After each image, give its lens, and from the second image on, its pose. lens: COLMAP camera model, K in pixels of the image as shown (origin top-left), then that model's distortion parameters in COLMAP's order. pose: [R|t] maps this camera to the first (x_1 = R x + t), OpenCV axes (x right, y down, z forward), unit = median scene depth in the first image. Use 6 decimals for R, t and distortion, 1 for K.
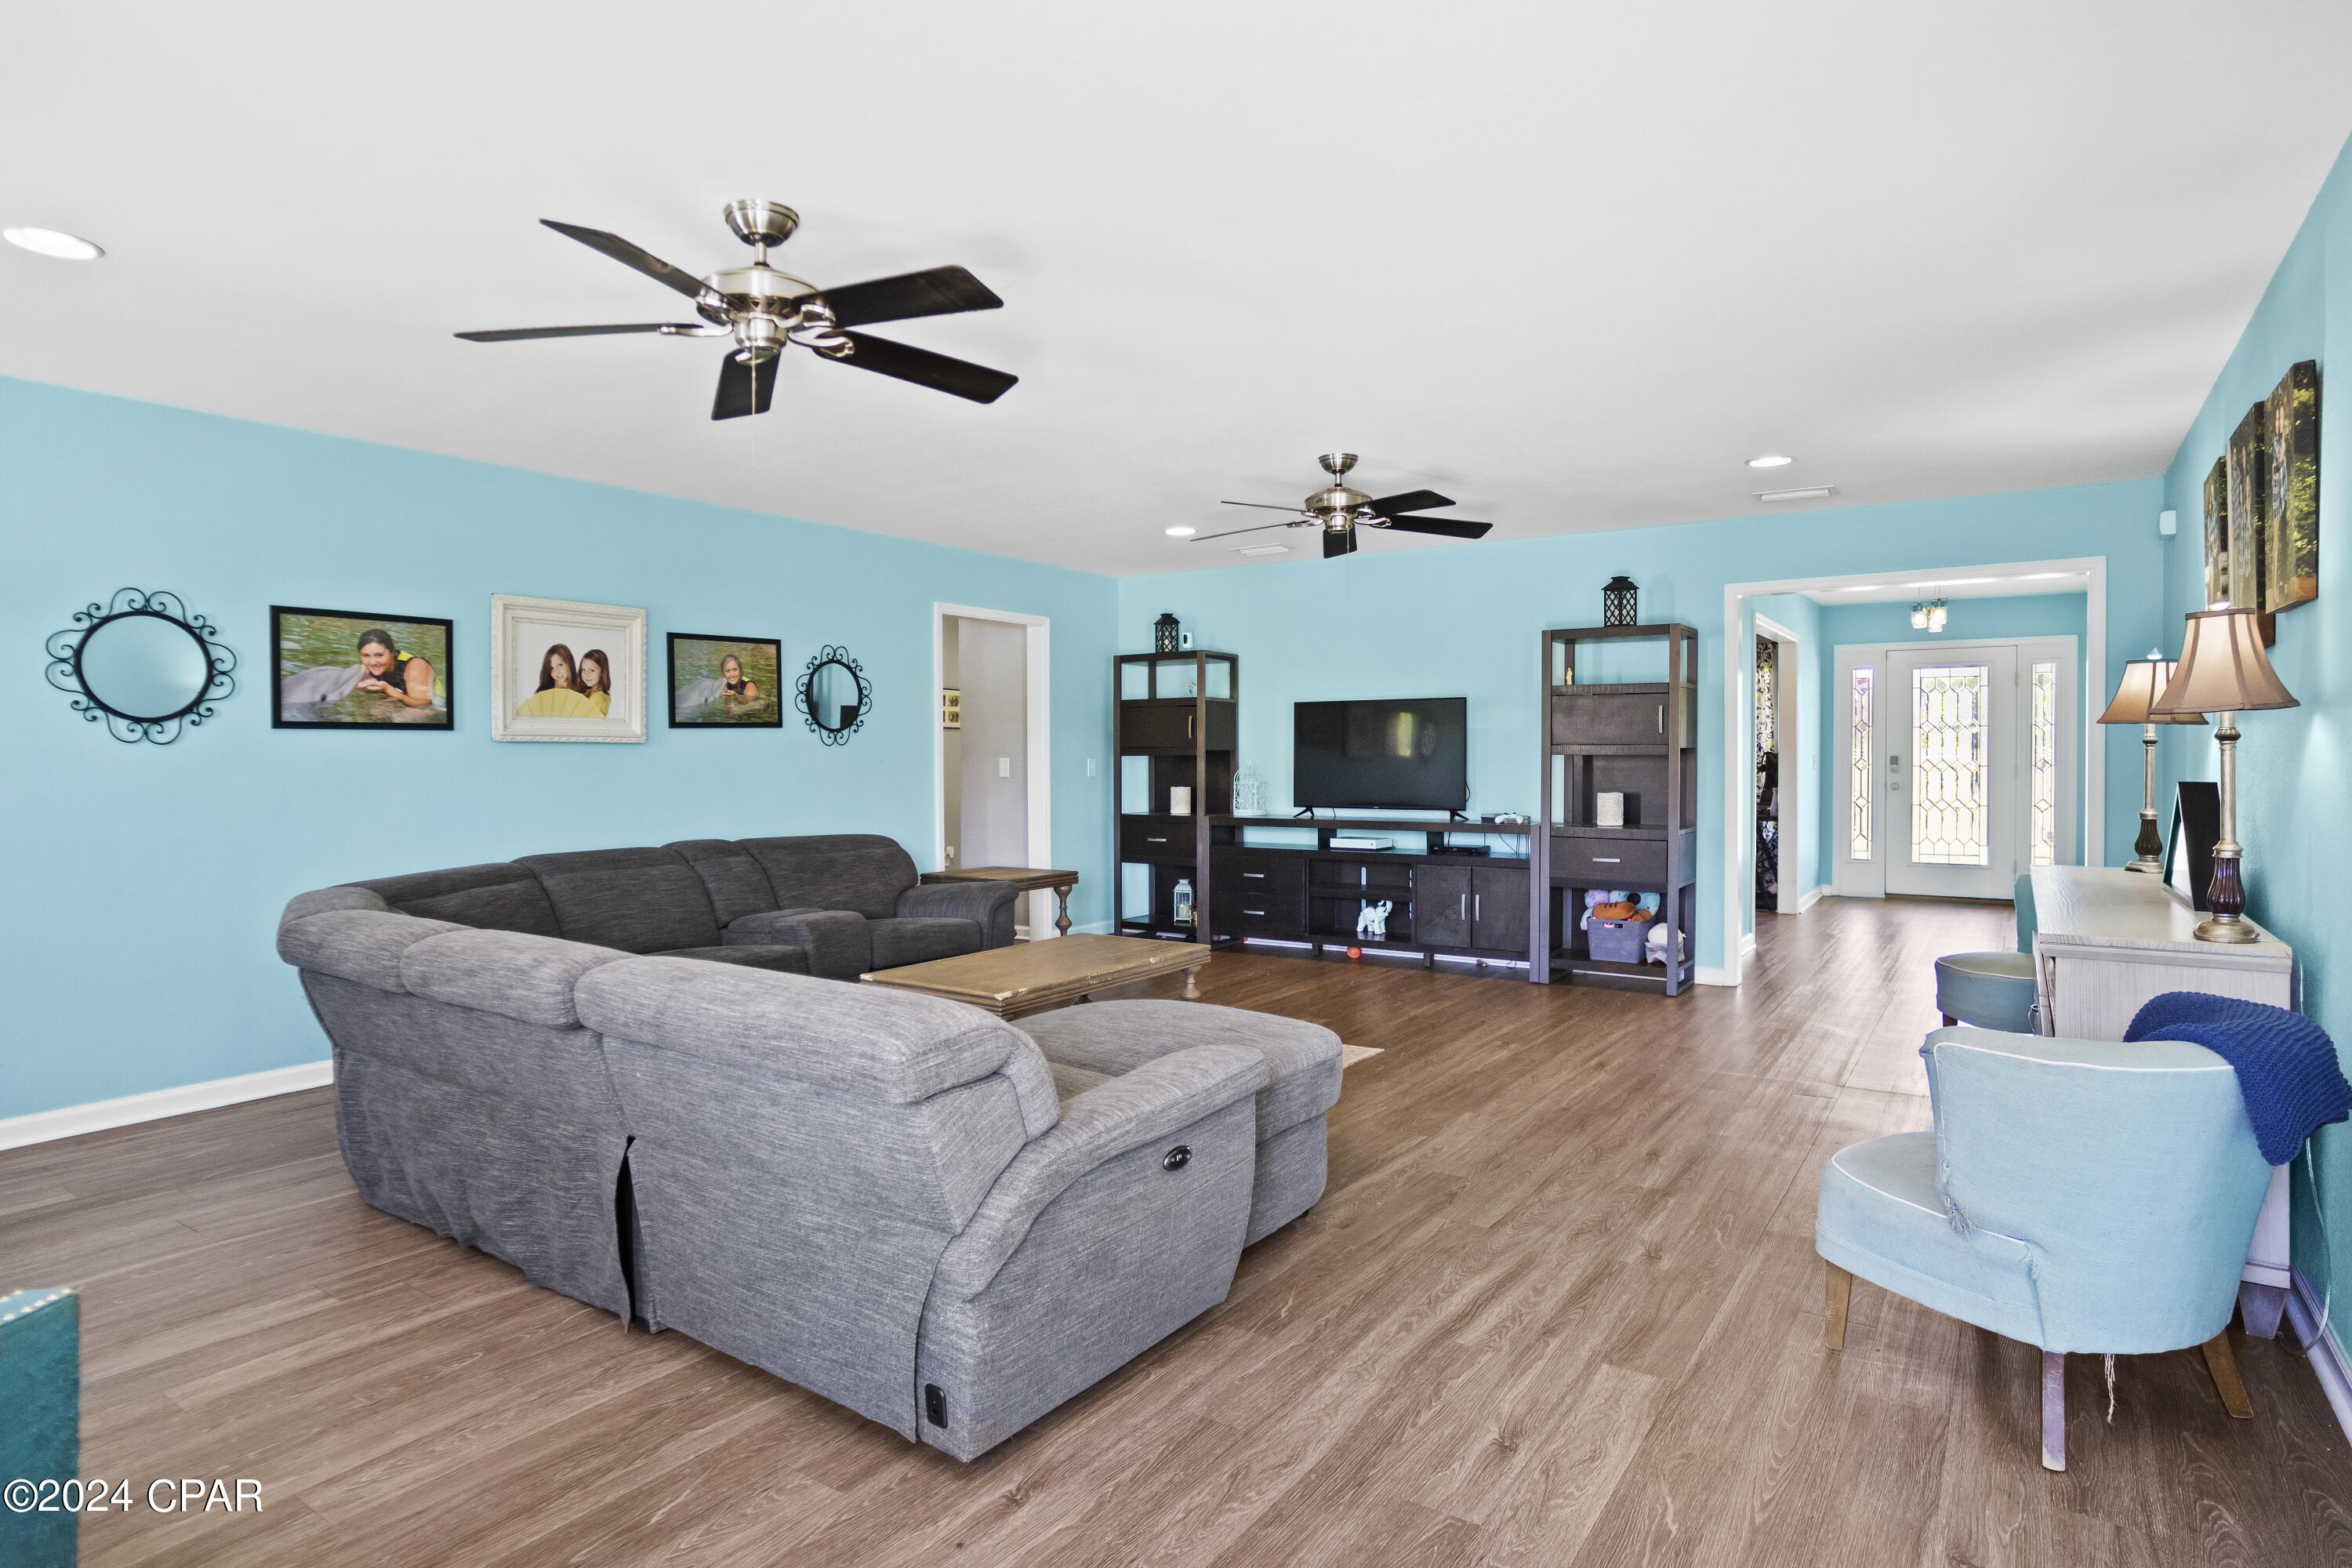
lens RADIAL K [[1276.1, 0, 1157.9], [0, 1276.1, 778.6], [0, 0, 1]] dist [-0.061041, 0.045008]
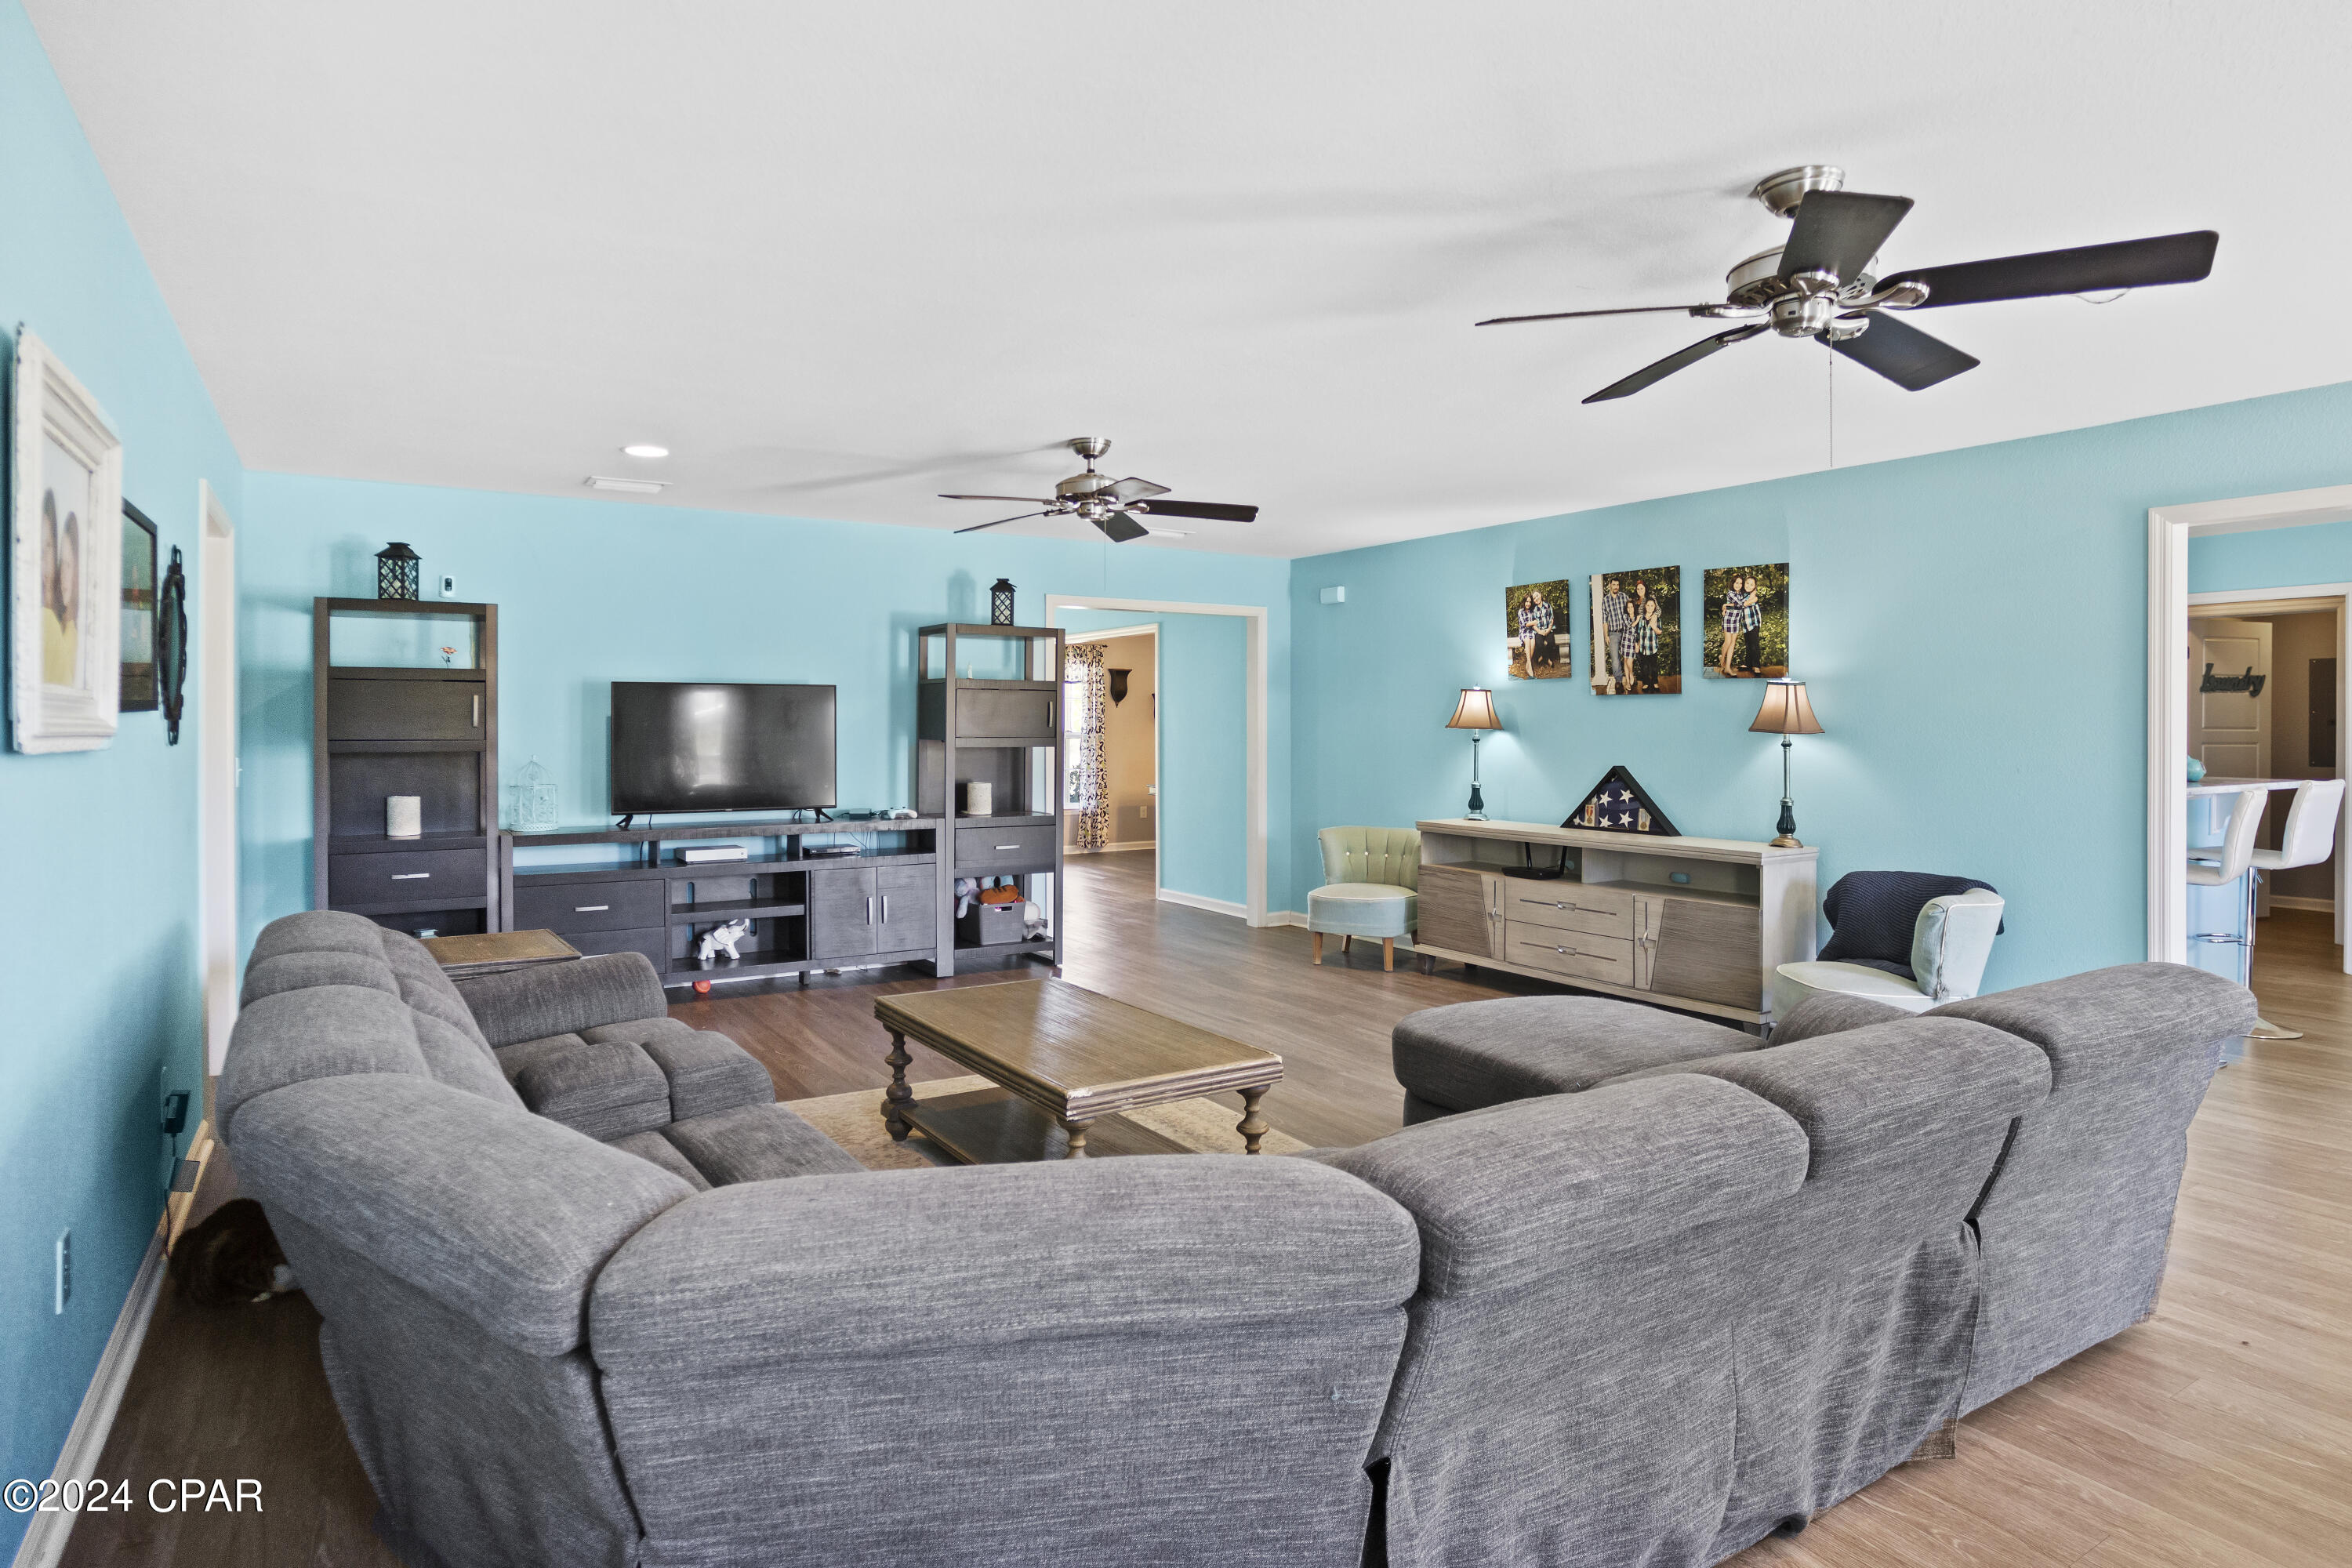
lens RADIAL K [[1296.4, 0, 1152.6], [0, 1296.4, 720.4], [0, 0, 1]] dist [-0.059114, 0.044622]
pose [[0.410545, 0.004402, 0.911830, -0.784723], [0.016751, 0.999783, -0.012369, -0.034516], [-0.911687, 0.020352, 0.410382, 0.609770]]
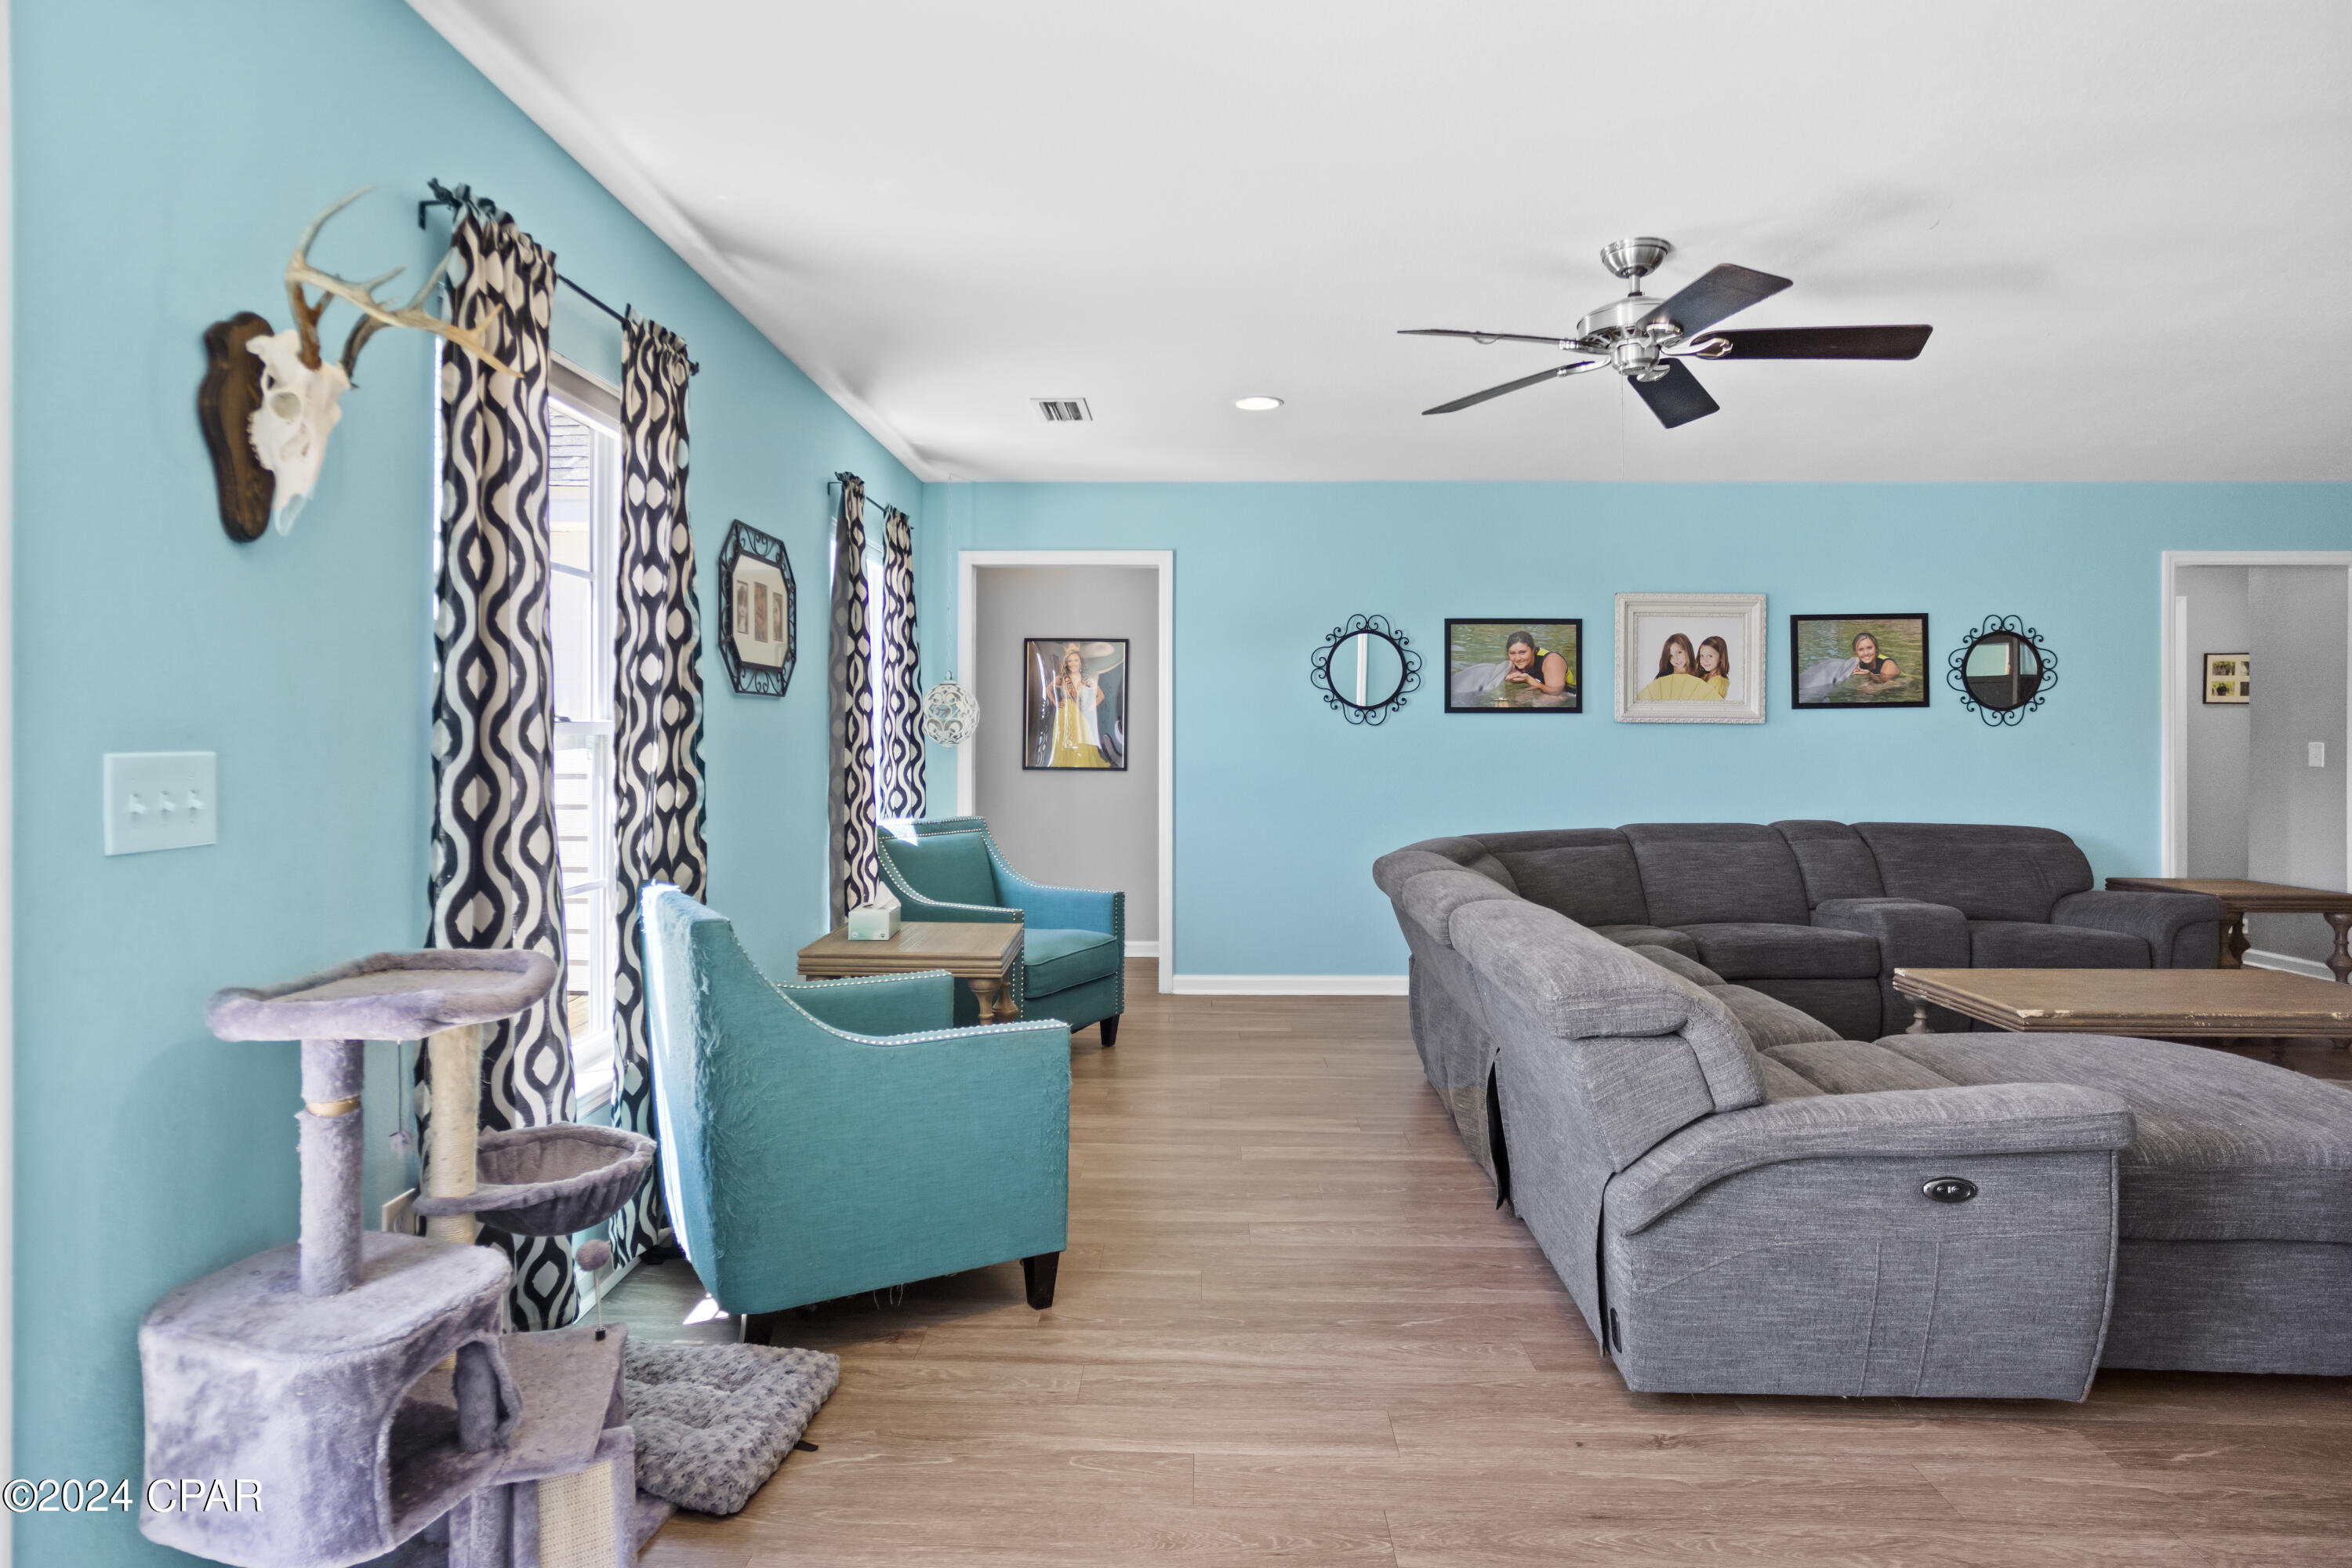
lens RADIAL K [[1290.1, 0, 1175.5], [0, 1290.1, 737.0], [0, 0, 1]] dist [-0.059662, 0.043002]
pose [[0.548131, 0.005684, -0.836373, 0.242217], [-0.020727, 0.999762, -0.006789, -0.000187], [0.836136, 0.021057, 0.548118, 0.029709]]
